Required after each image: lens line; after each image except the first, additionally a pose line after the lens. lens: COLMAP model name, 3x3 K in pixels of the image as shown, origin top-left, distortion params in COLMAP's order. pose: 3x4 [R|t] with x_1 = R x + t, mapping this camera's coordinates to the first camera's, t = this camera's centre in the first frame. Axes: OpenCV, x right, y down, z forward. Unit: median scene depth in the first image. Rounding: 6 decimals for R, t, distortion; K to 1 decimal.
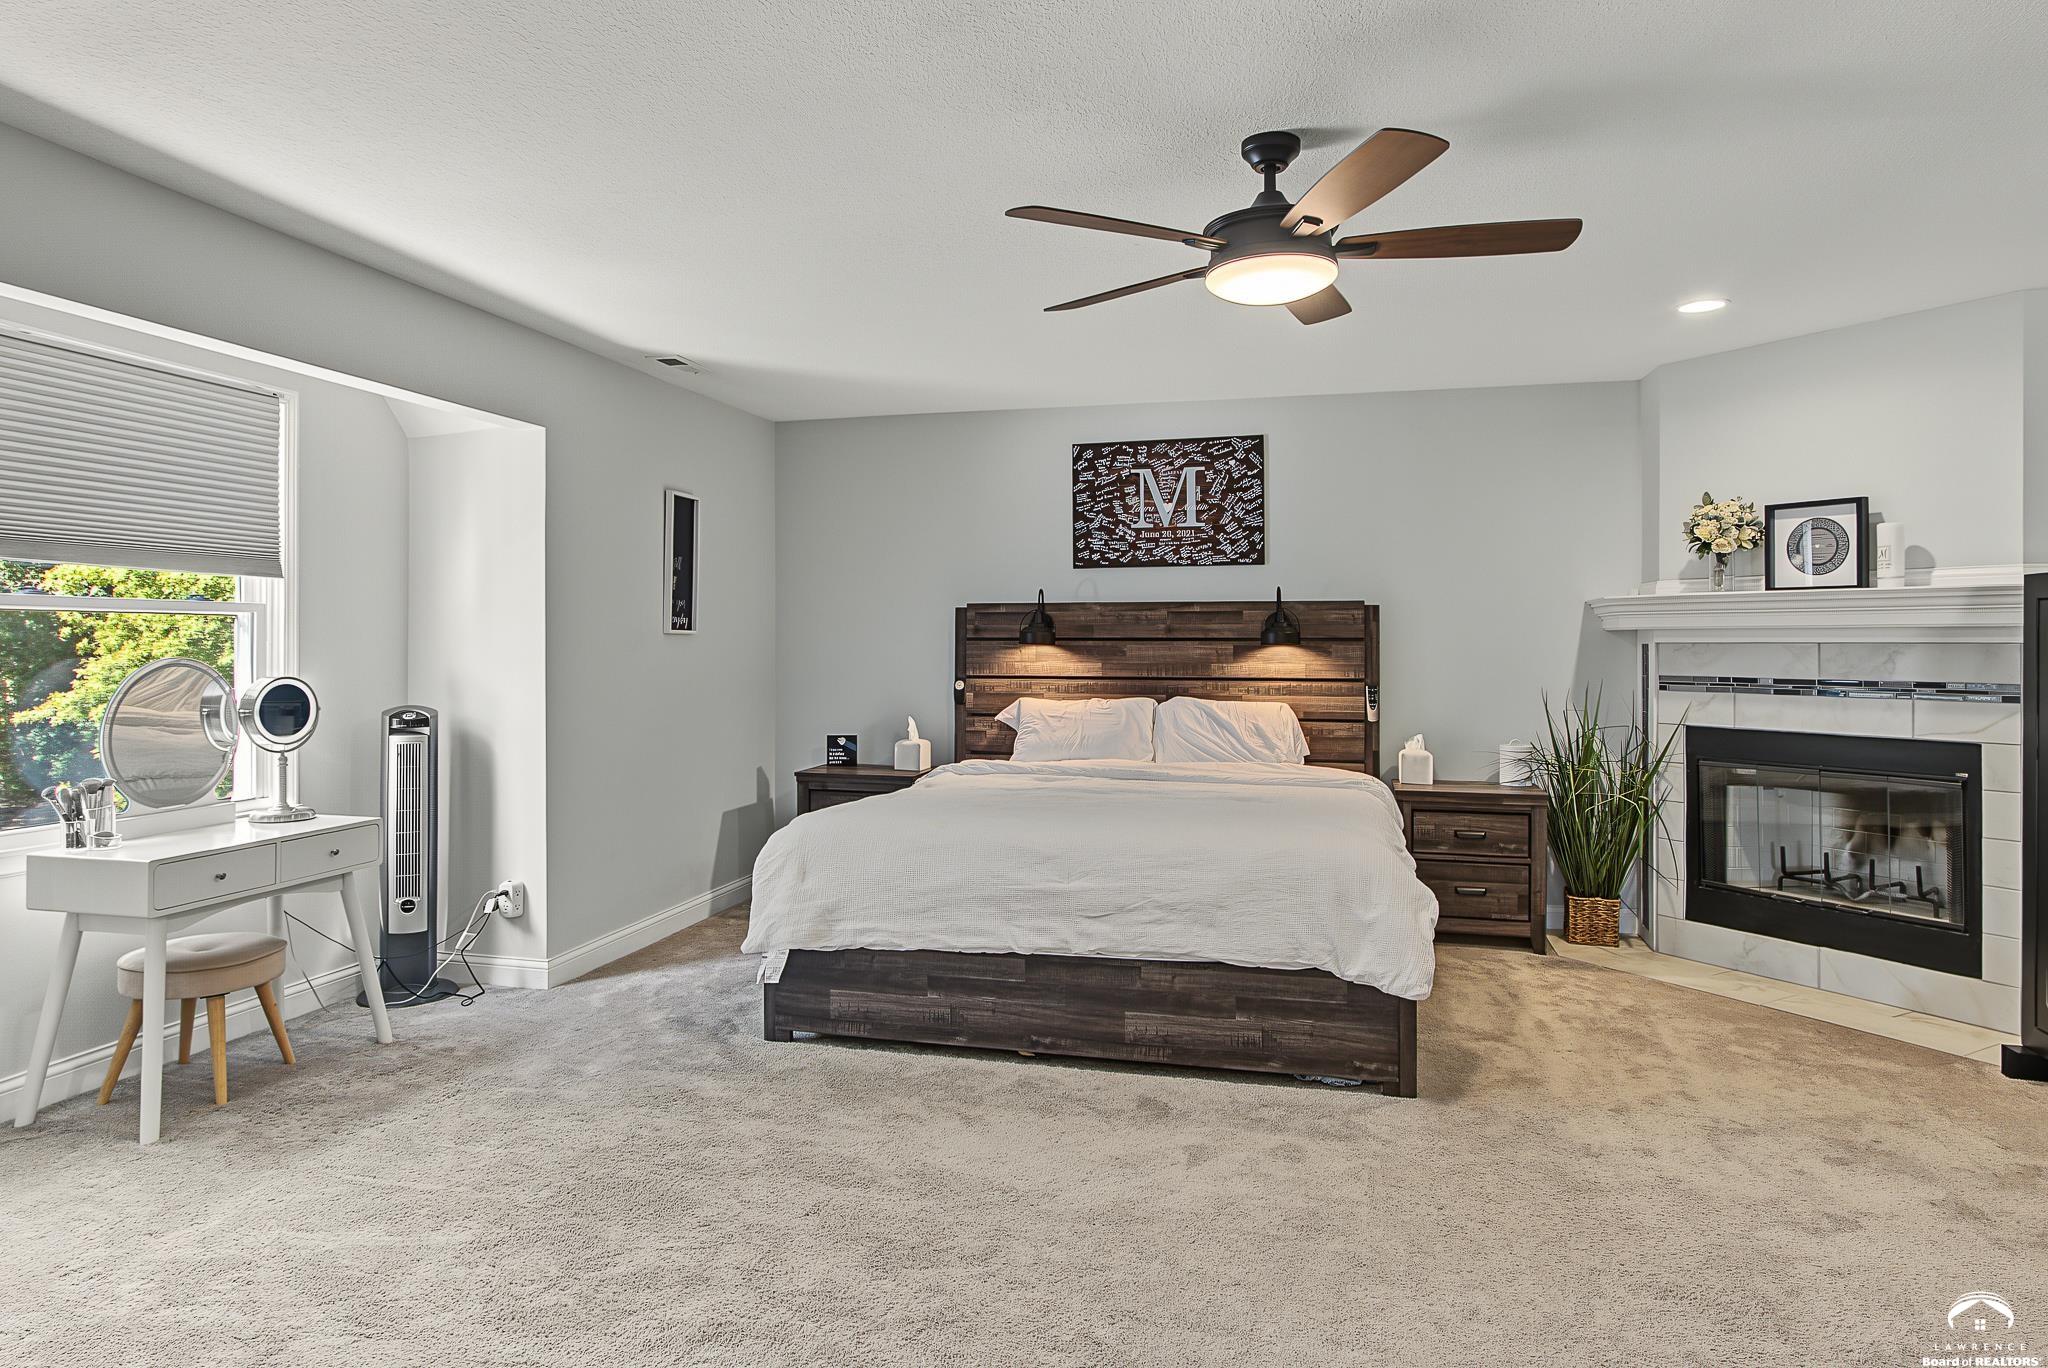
lens RADIAL K [[1224.7, 0, 1024.4], [0, 1224.7, 596.4], [0, 0, 1]] dist [-0.000779, 0.001524]
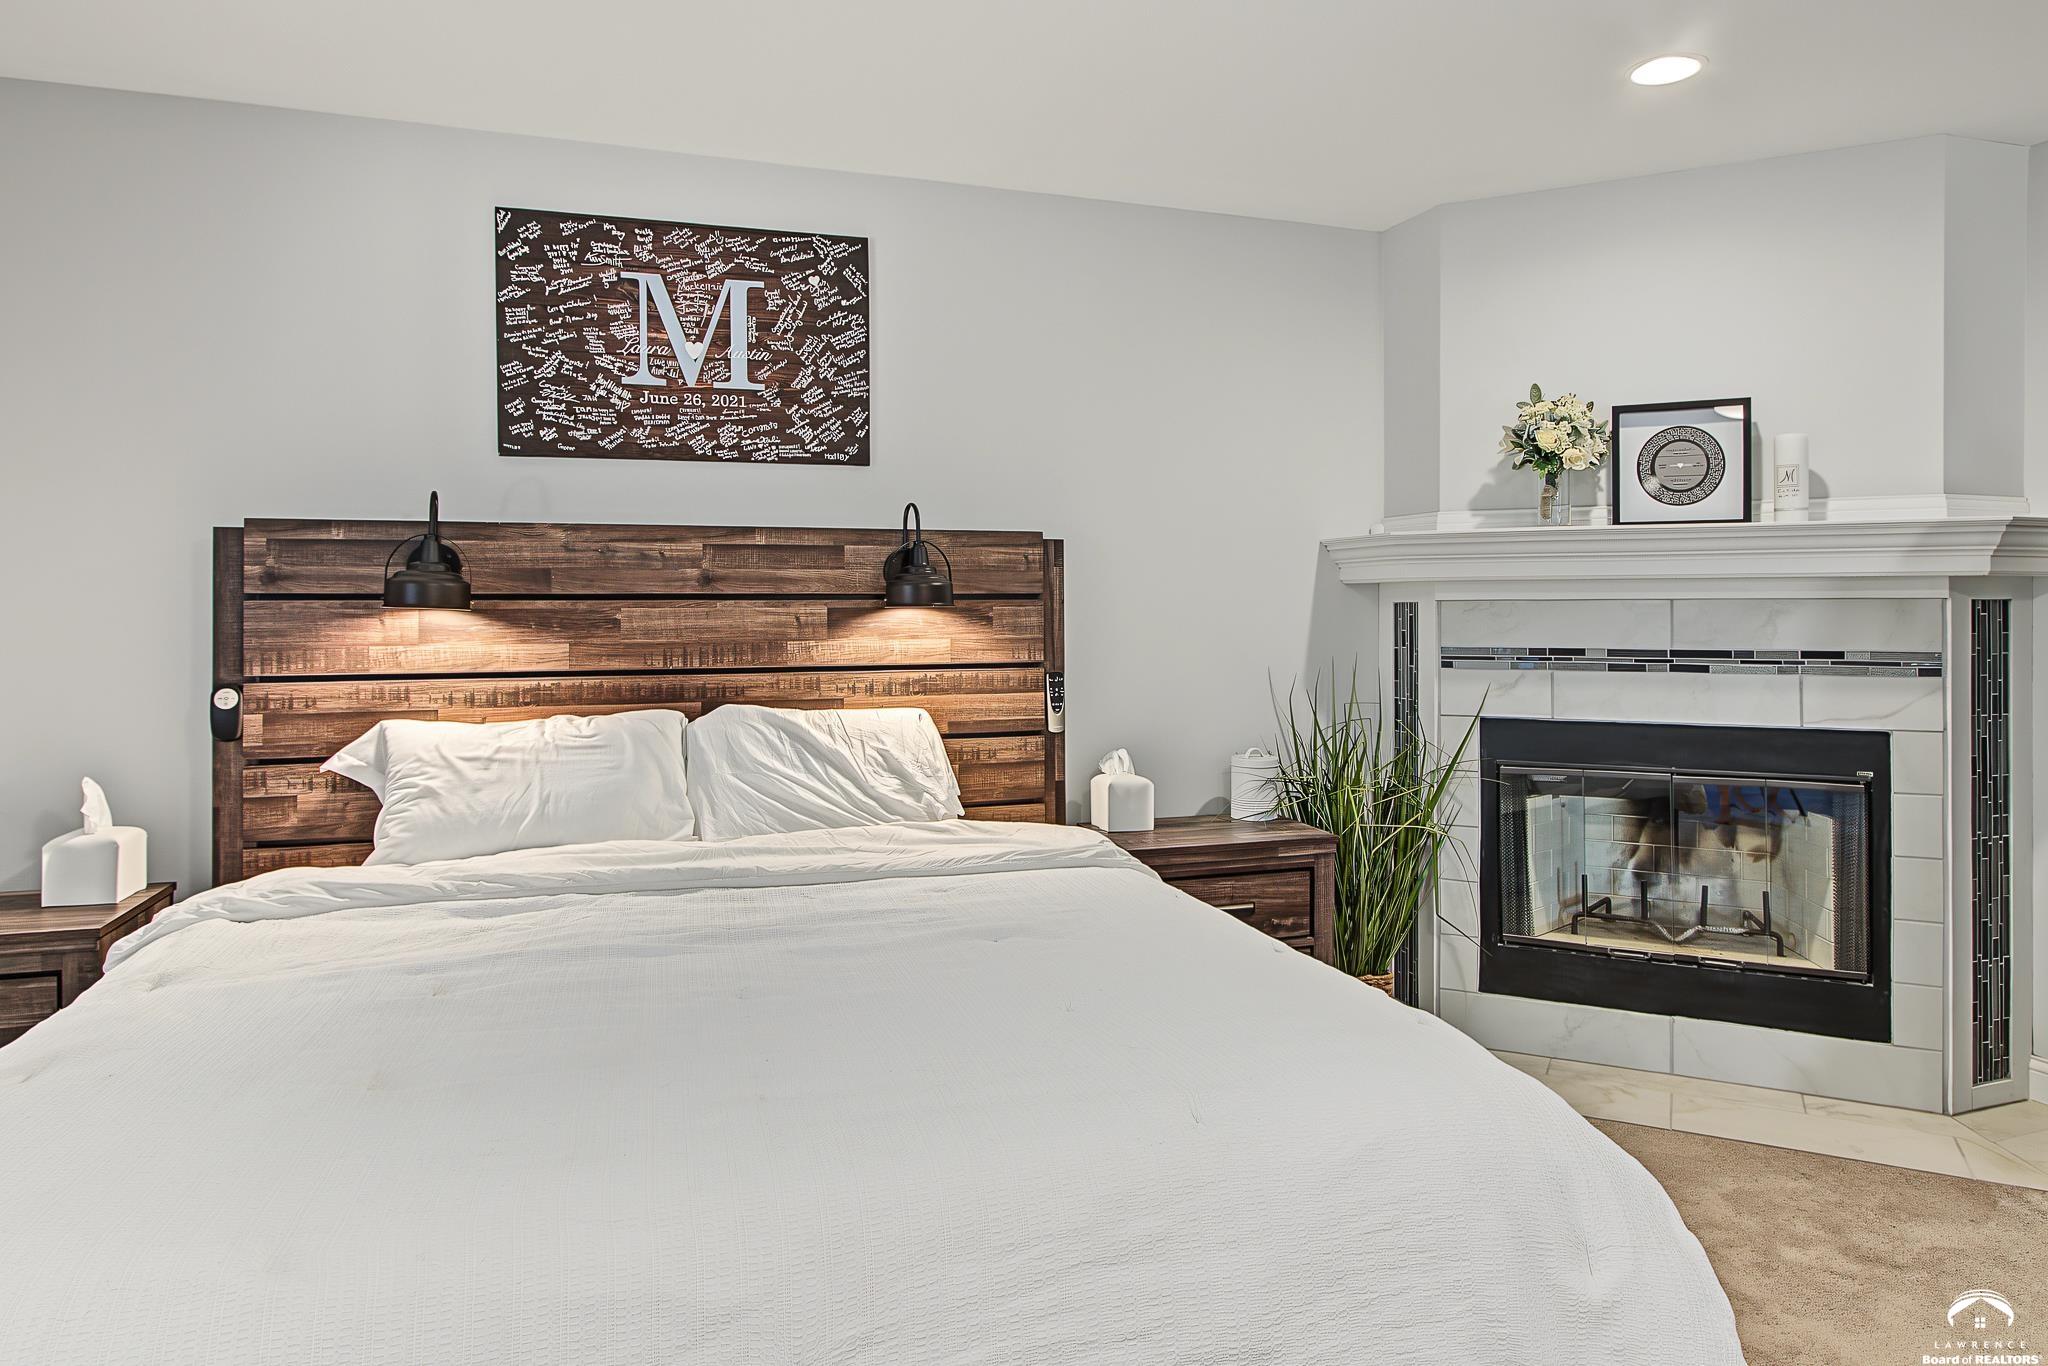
lens RADIAL K [[1224.7, 0, 1024.4], [0, 1224.7, 595.4], [0, 0, 1]] dist [-0.000779, 0.001524]
pose [[0.836377, 0.000522, 0.548155, -0.056595], [-0.015854, 0.999604, 0.023238, 0.020005], [-0.547926, -0.028126, 0.836054, 0.483929]]
